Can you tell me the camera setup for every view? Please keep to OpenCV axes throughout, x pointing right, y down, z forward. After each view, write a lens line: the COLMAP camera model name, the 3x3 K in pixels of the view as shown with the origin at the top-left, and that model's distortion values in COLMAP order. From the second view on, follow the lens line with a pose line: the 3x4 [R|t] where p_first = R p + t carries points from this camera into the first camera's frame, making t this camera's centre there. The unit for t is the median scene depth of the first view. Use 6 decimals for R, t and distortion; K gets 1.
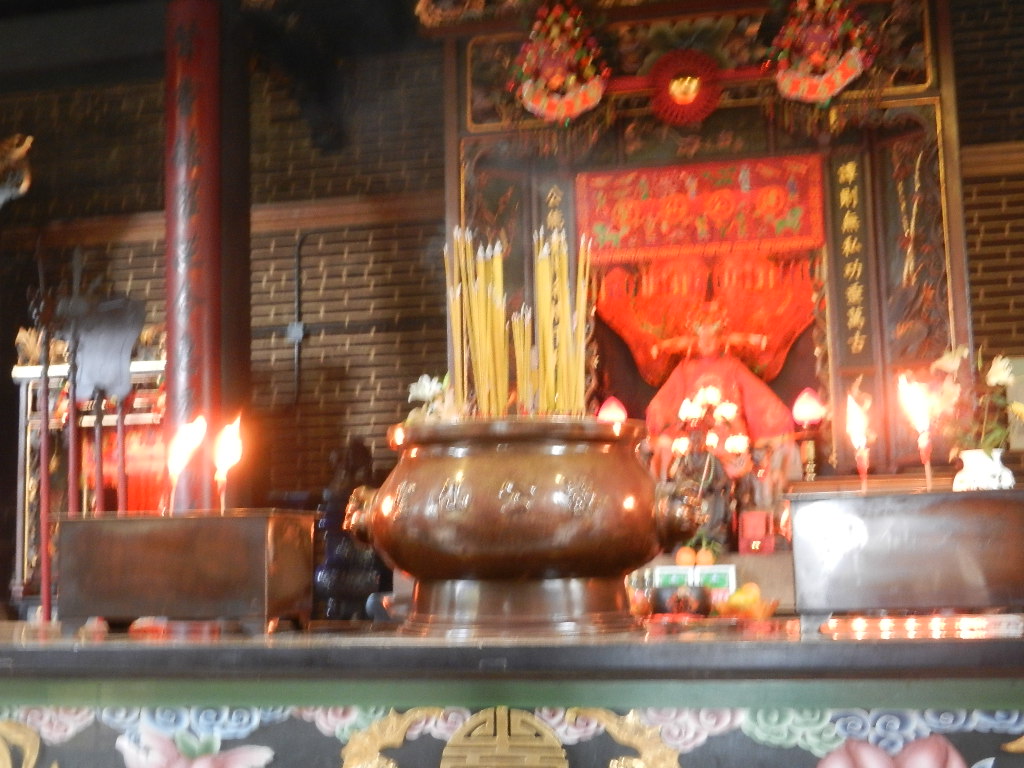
lens RADIAL K [[1385.5, 0, 512.0], [0, 1385.5, 384.0], [0, 0, 1]] dist [0.010723, 0.001365]
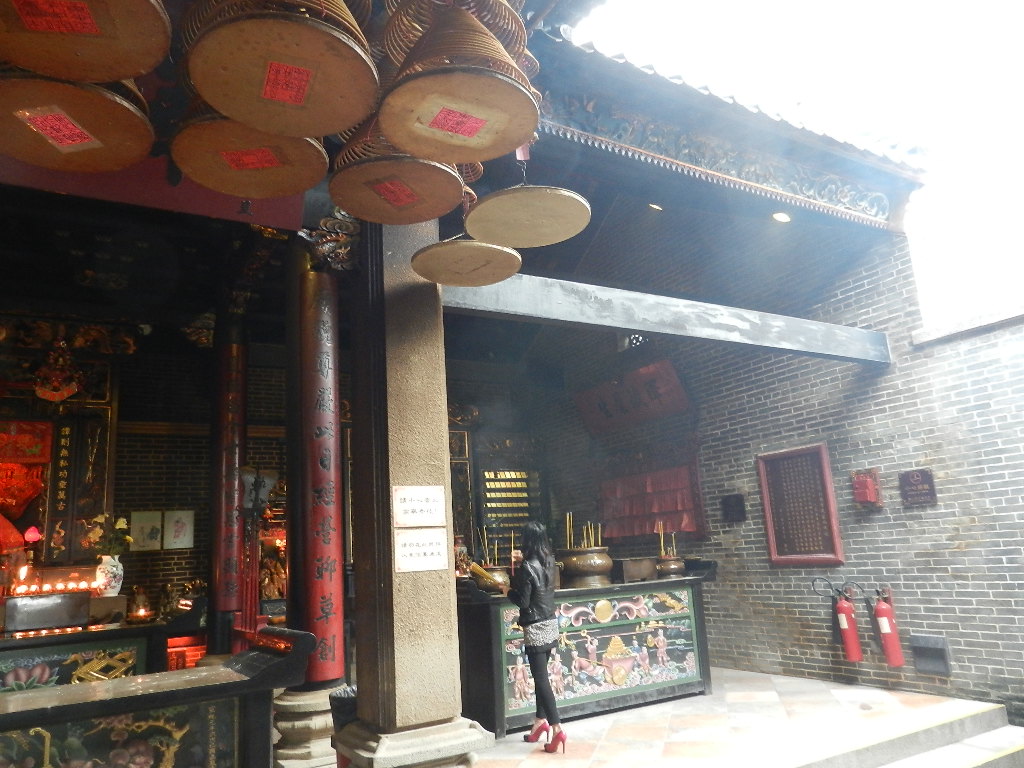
lens RADIAL K [[748.5, 0, 512.0], [0, 748.5, 384.0], [0, 0, 1]] dist [-0.000999, -0.000605]
pose [[0.726513, 0.128218, 0.675085, -0.070567], [-0.035416, 0.988119, -0.149558, -0.070606], [-0.686240, 0.084747, 0.722422, -0.423688]]
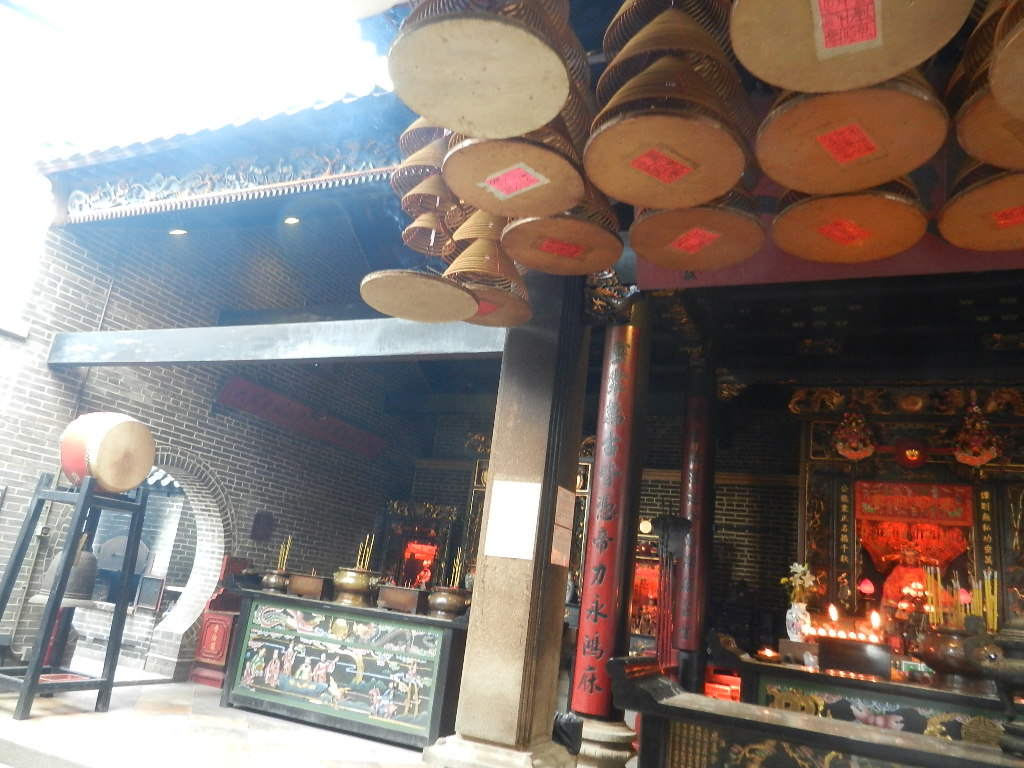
lens RADIAL K [[748.5, 0, 512.0], [0, 748.5, 384.0], [0, 0, 1]] dist [-0.000999, -0.000605]
pose [[0.972262, 0.083158, -0.218611, -0.273215], [-0.117026, 0.982213, -0.146839, -0.059720], [0.202512, 0.168349, 0.964701, -0.406540]]
